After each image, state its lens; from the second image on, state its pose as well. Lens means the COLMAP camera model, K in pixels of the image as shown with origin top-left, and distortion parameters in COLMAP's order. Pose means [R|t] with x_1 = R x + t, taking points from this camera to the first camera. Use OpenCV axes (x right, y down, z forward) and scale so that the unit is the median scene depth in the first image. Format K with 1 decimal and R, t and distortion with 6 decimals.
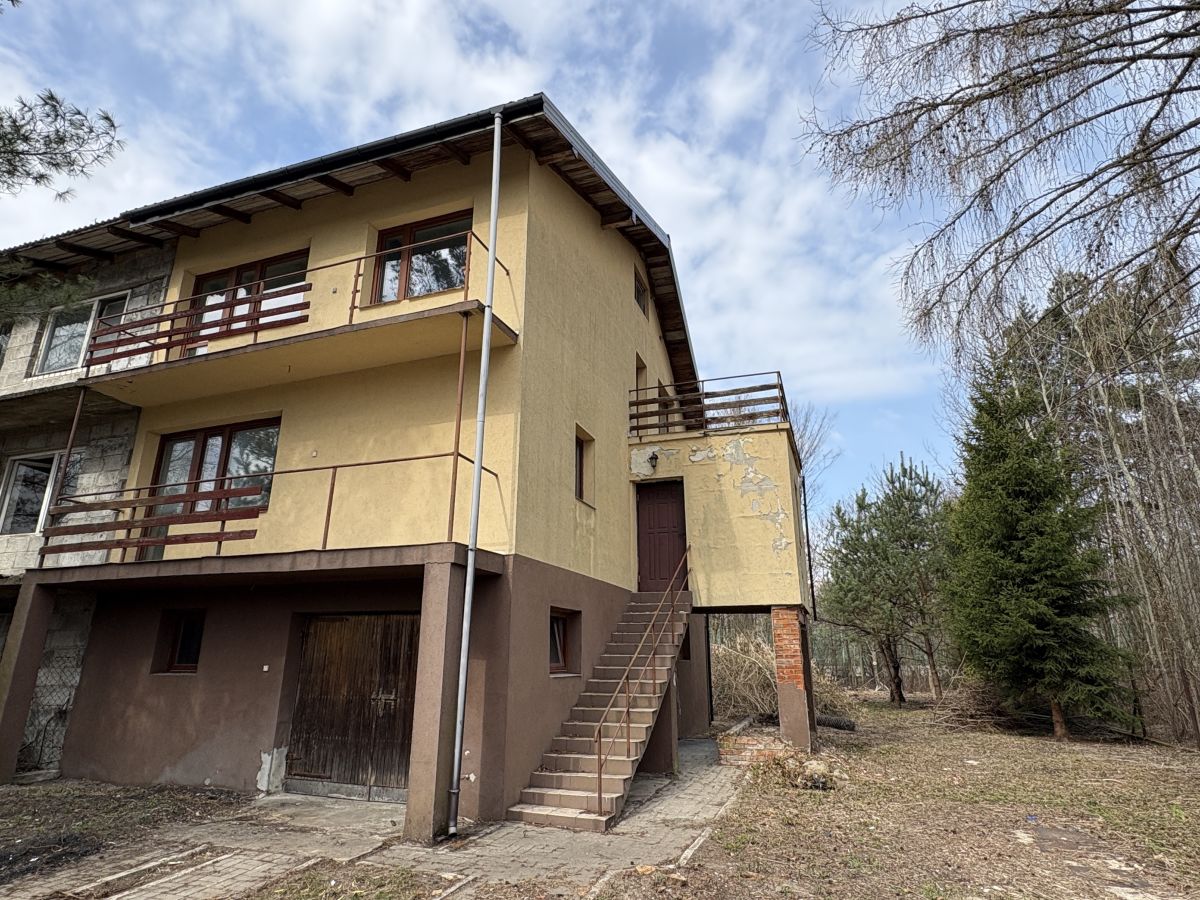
lens RADIAL K [[661.6, 0, 600.1], [0, 661.6, 449.5], [0, 0, 1]] dist [-0.000957, 0.002526]
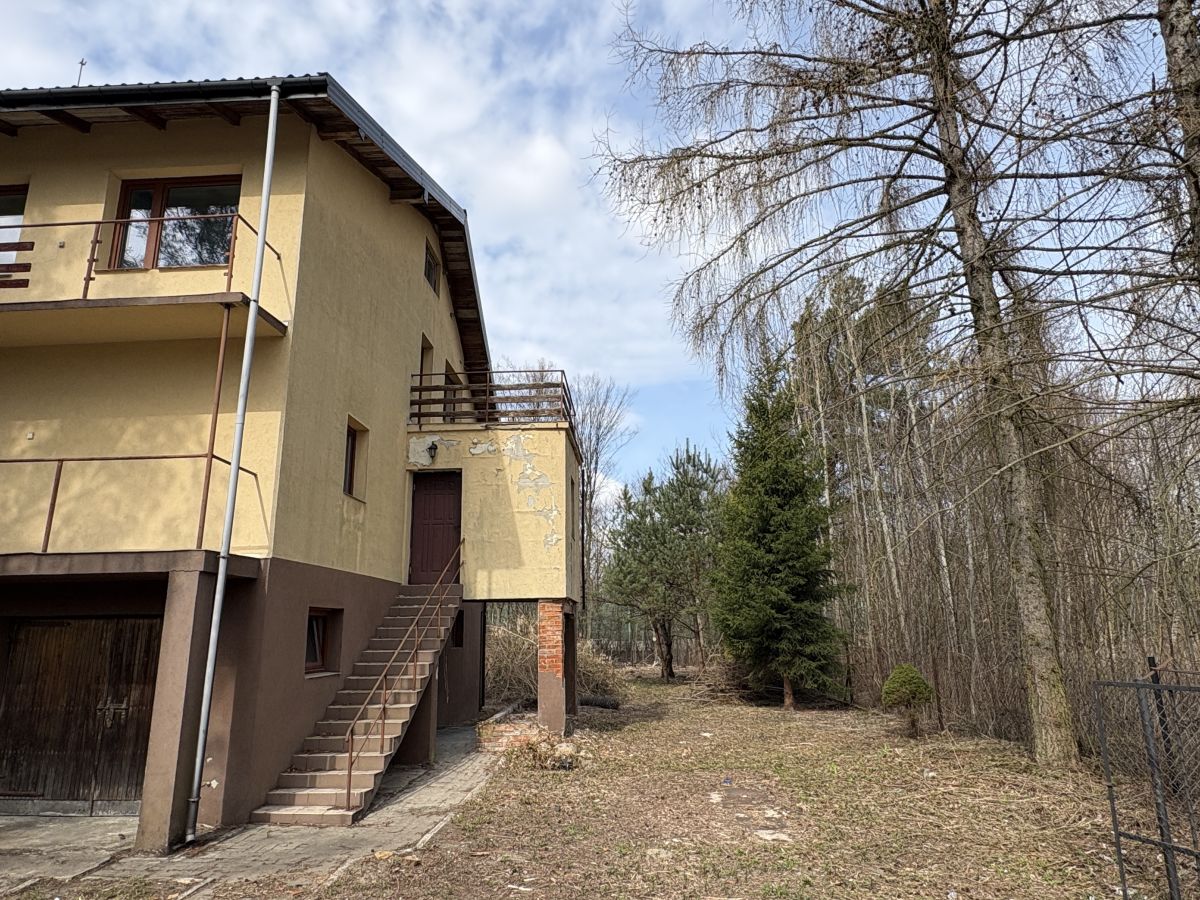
lens RADIAL K [[727.3, 0, 598.9], [0, 727.3, 448.4], [0, 0, 1]] dist [0.001328, -0.000179]
pose [[0.958644, 0.053436, 0.279546, 0.020503], [-0.069645, 0.996399, 0.048369, -0.072520], [-0.275955, -0.065837, 0.958913, -0.126565]]
